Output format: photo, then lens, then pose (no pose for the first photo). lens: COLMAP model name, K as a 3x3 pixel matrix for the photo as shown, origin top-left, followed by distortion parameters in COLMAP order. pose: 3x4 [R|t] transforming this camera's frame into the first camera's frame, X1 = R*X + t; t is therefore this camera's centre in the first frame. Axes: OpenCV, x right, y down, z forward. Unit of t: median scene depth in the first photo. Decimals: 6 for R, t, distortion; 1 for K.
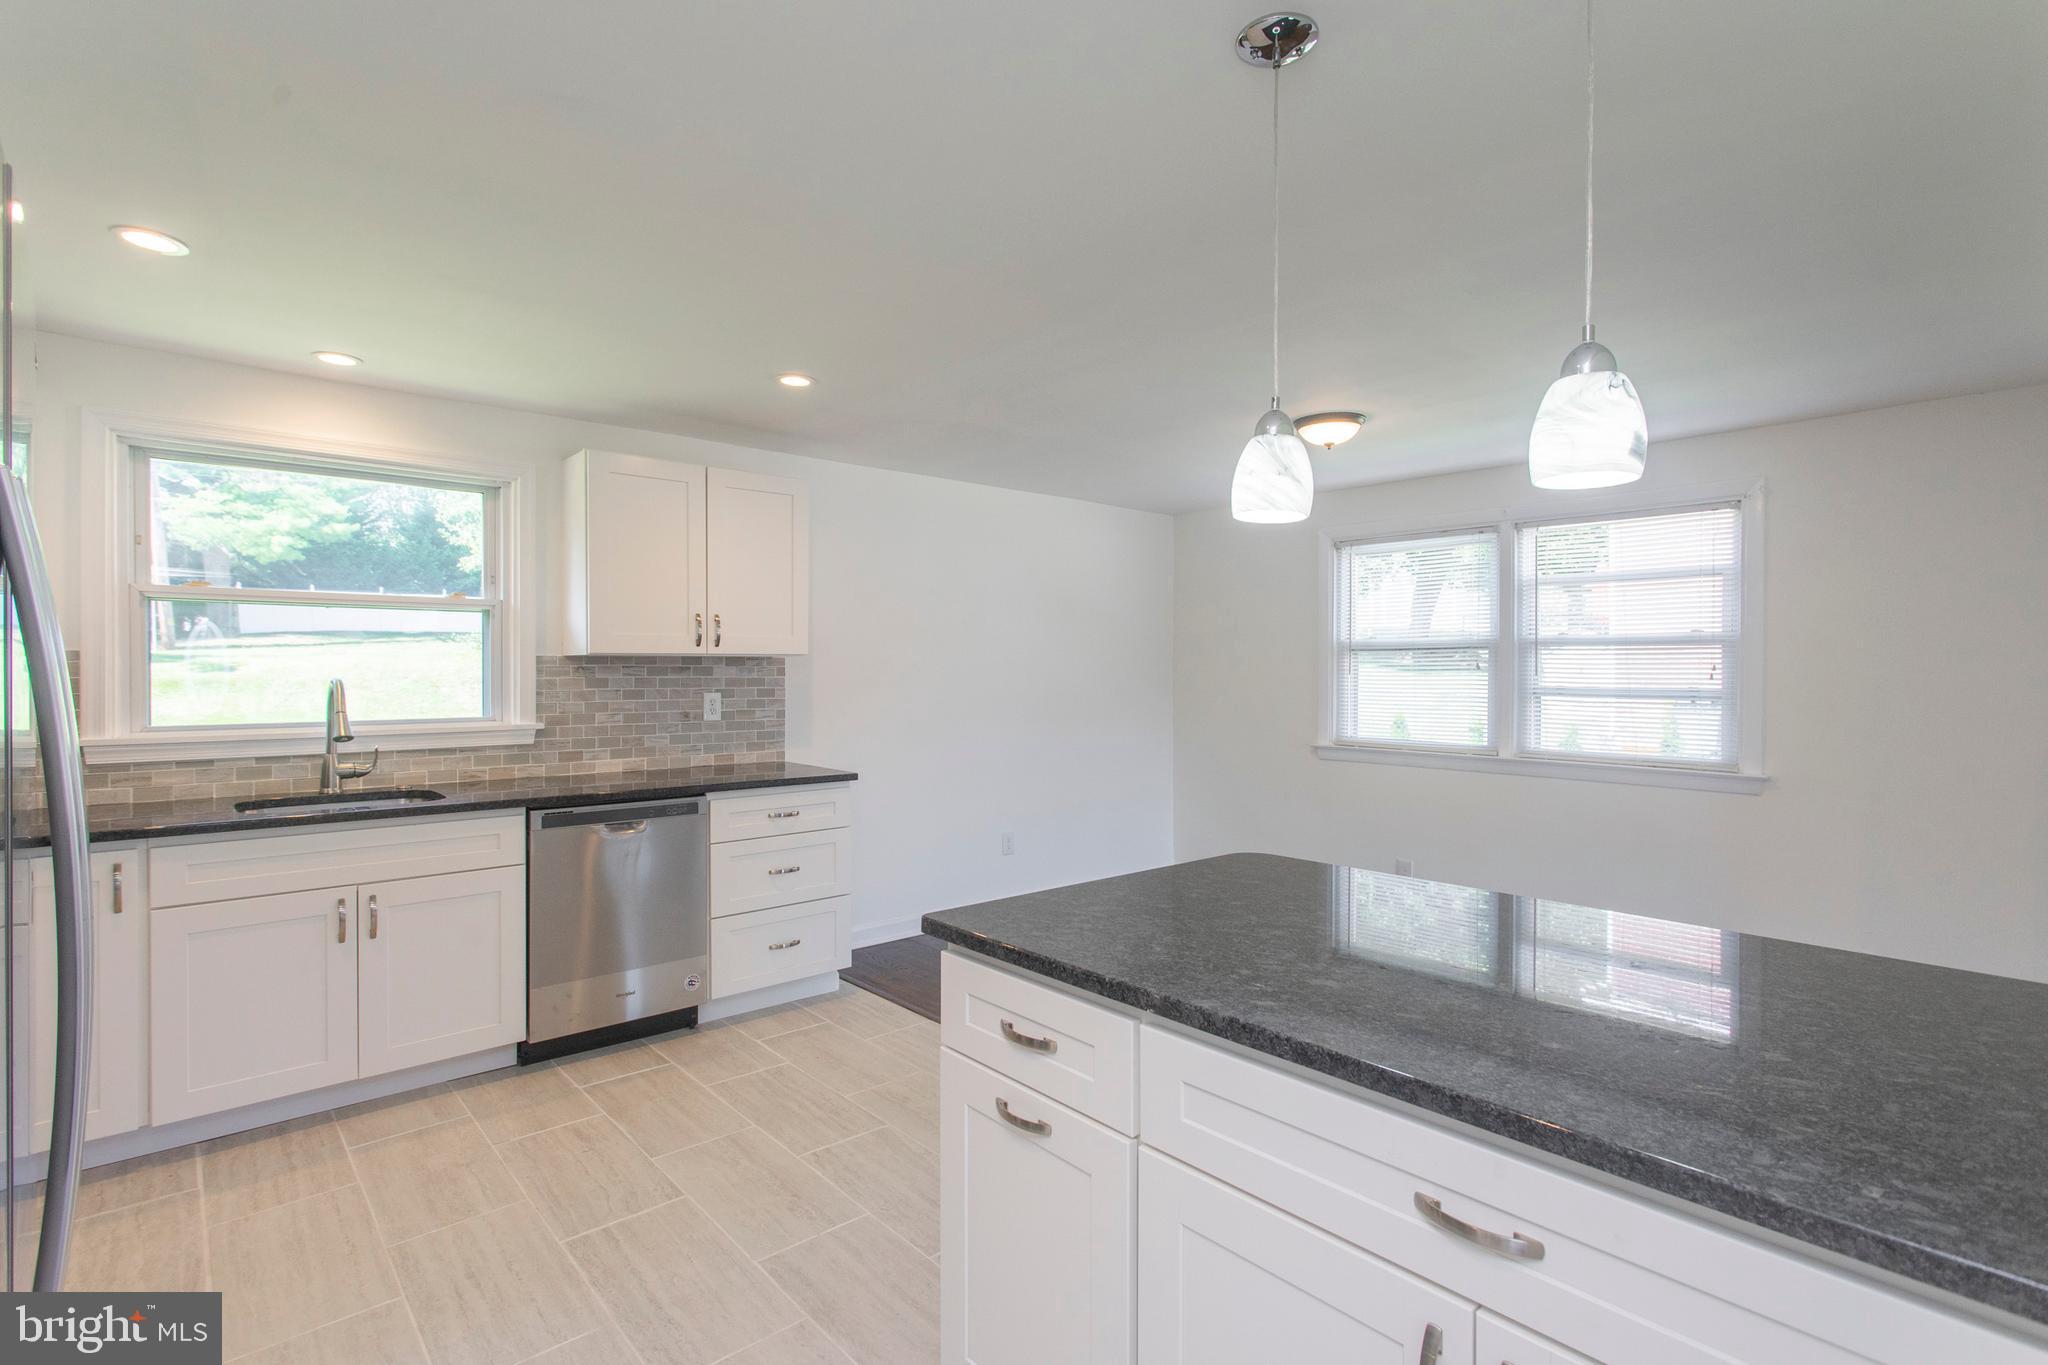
lens RADIAL K [[974.9, 0, 1031.9], [0, 974.9, 672.6], [0, 0, 1]] dist [-0.011423, 0.006645]
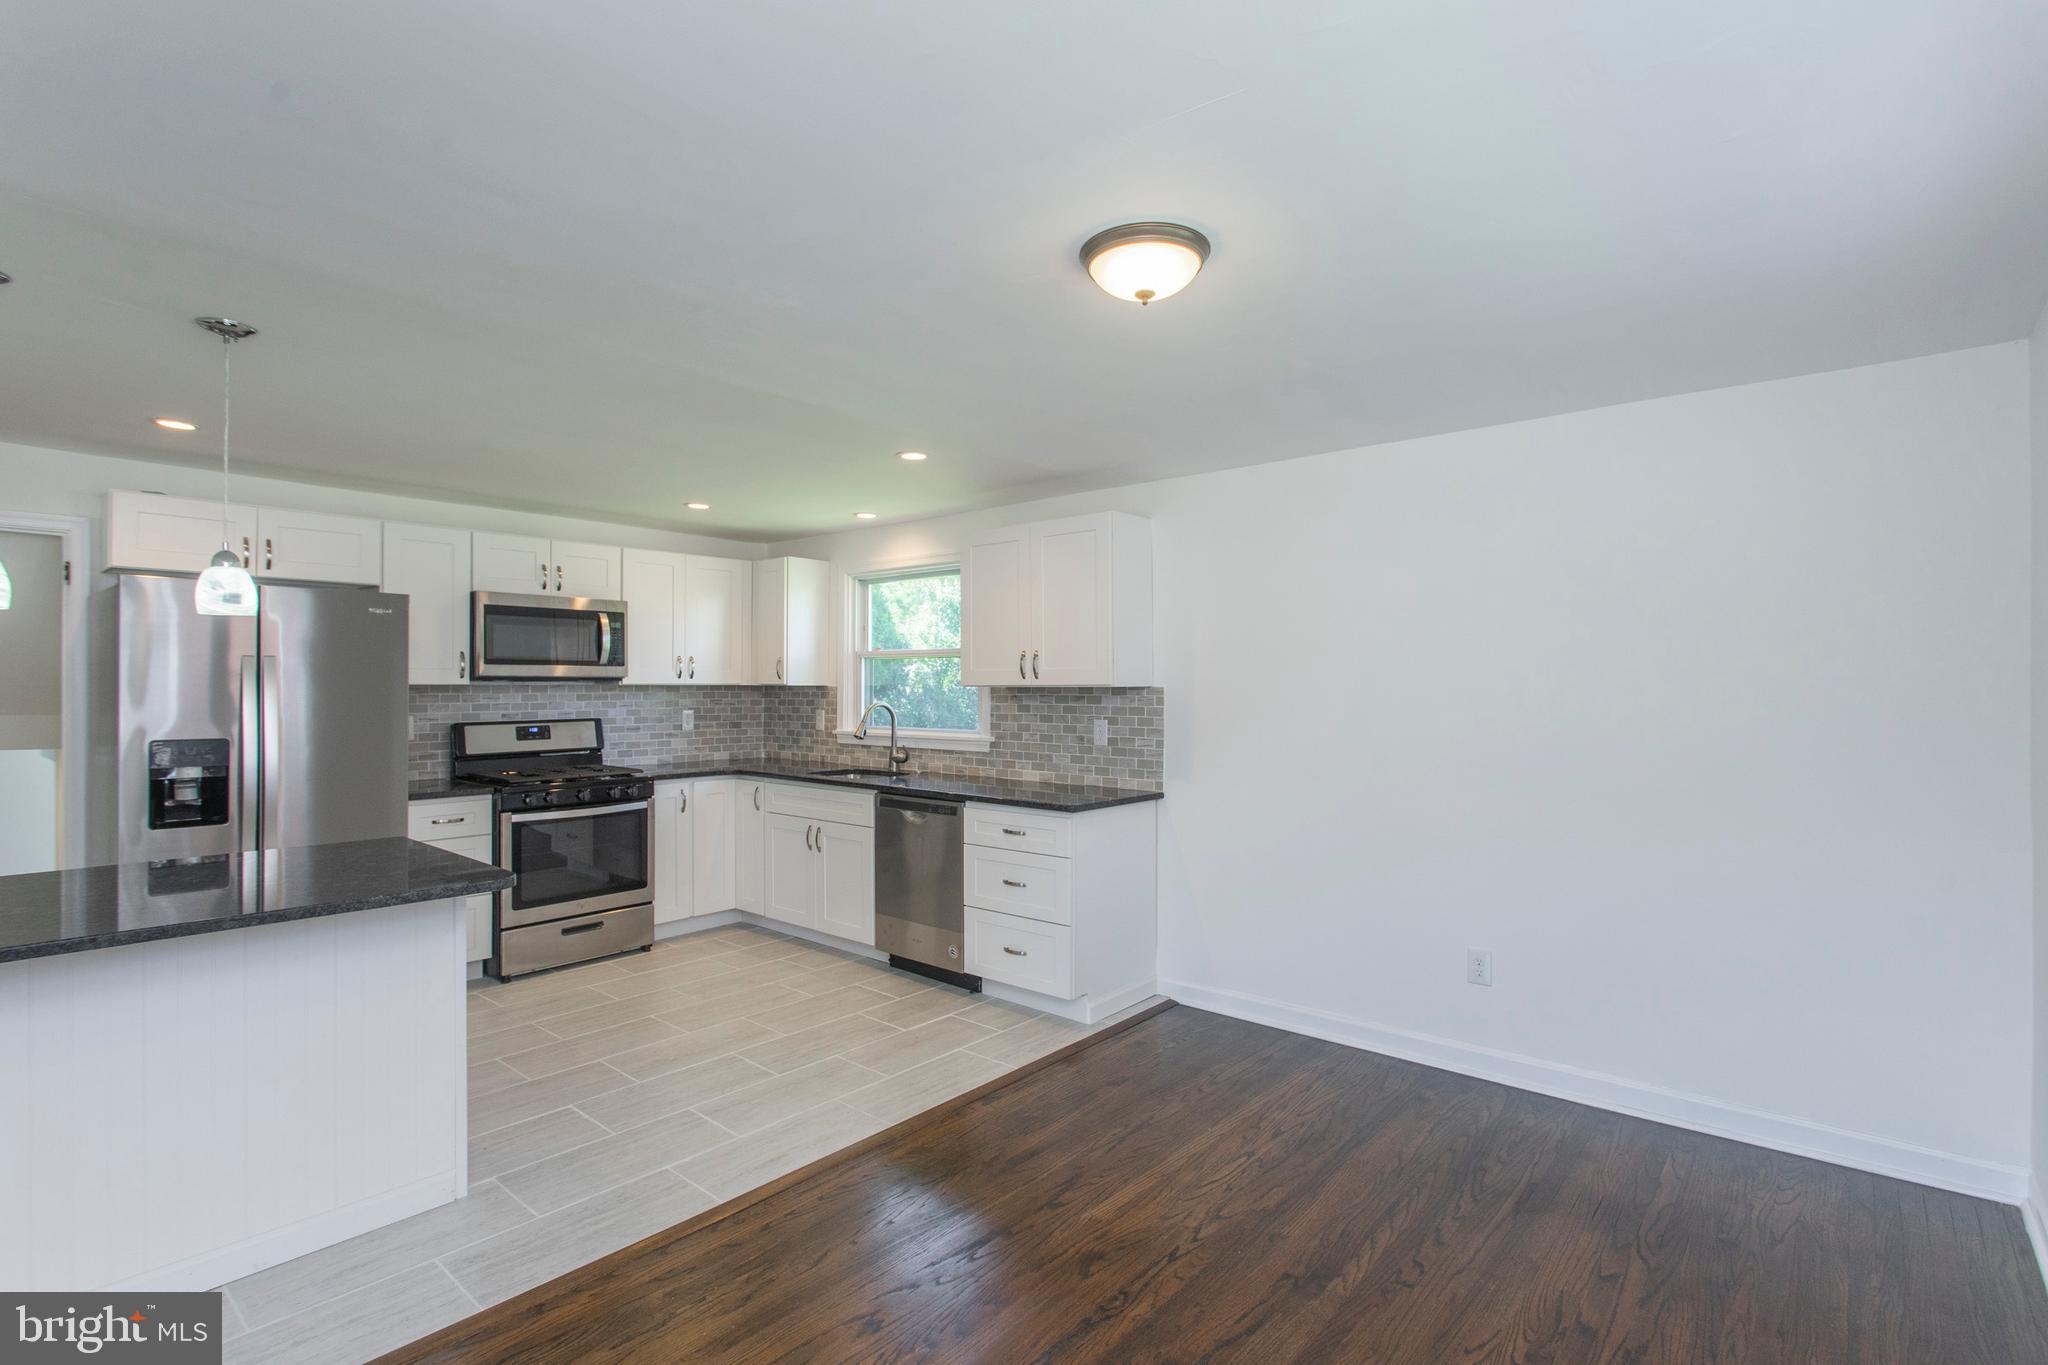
lens RADIAL K [[974.9, 0, 1016.4], [0, 974.9, 683.5], [0, 0, 1]] dist [-0.011423, 0.006645]
pose [[0.120705, -0.004250, -0.992679, 0.862608], [-0.004877, 0.999976, -0.004874, -0.016514], [0.992676, 0.005430, 0.120681, 0.897617]]
